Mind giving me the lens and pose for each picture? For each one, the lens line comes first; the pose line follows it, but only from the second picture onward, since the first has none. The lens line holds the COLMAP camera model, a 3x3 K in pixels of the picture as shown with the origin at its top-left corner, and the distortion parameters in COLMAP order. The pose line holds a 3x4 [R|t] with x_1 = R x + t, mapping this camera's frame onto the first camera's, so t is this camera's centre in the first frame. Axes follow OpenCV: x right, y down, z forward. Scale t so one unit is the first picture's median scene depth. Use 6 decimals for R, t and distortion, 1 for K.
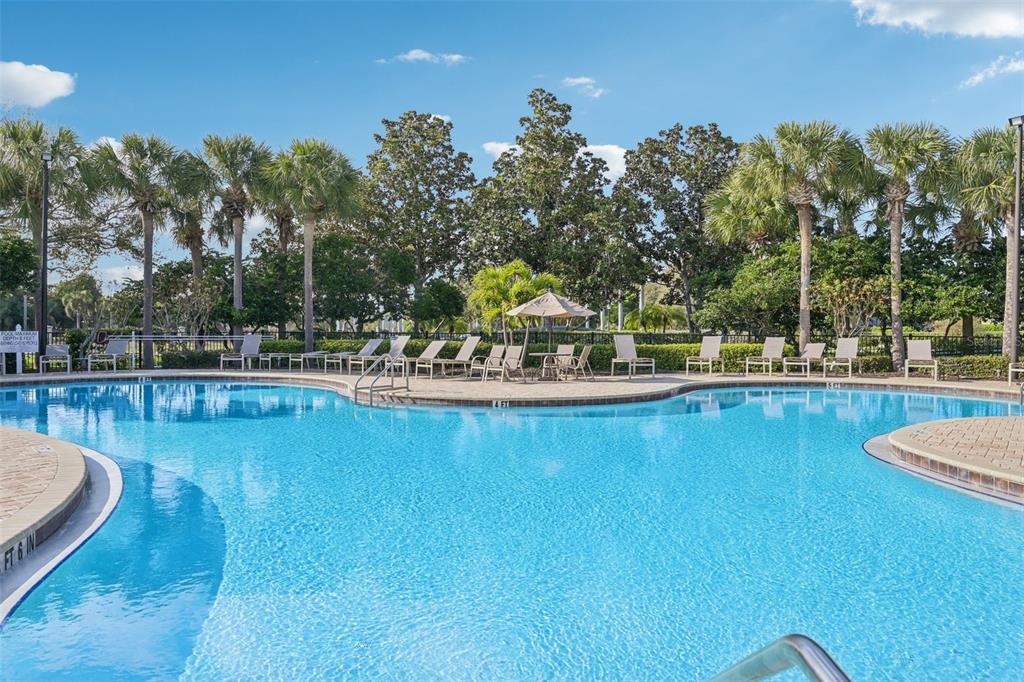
lens RADIAL K [[685.3, 0, 512.1], [0, 685.3, 337.5], [0, 0, 1]] dist [-0.000098, 0.000114]
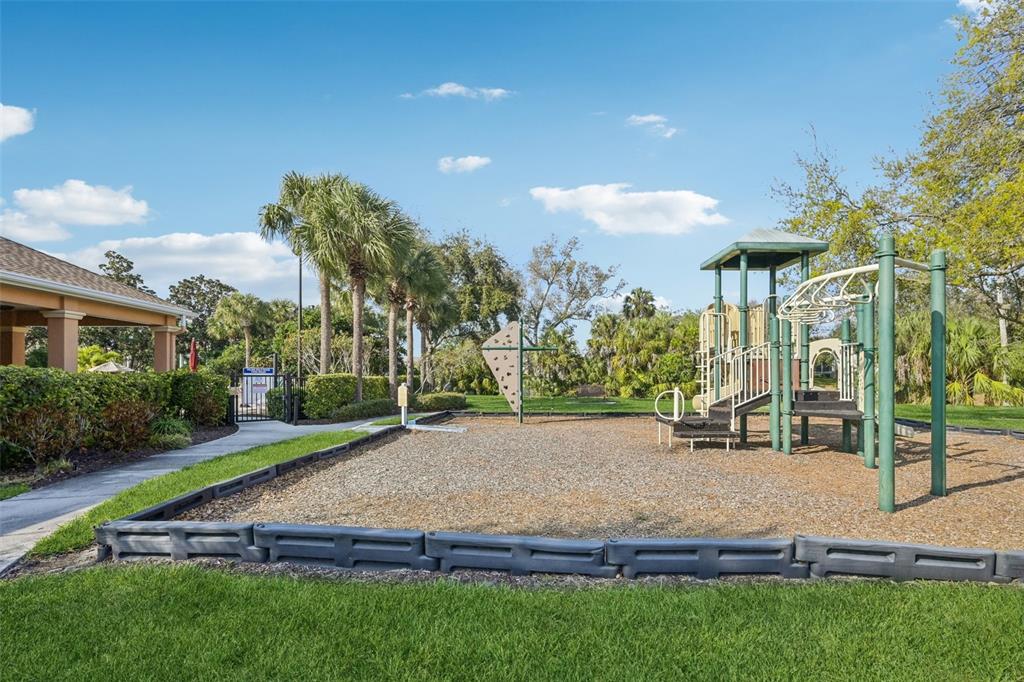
lens RADIAL K [[492.1, 0, 504.9], [0, 492.1, 375.2], [0, 0, 1]] dist [-0.000912, -0.000022]
pose [[0.771660, -0.000285, 0.636035, 0.013033], [0.011768, 0.999835, -0.013829, 0.013421], [-0.635926, 0.018156, 0.771536, -0.735714]]
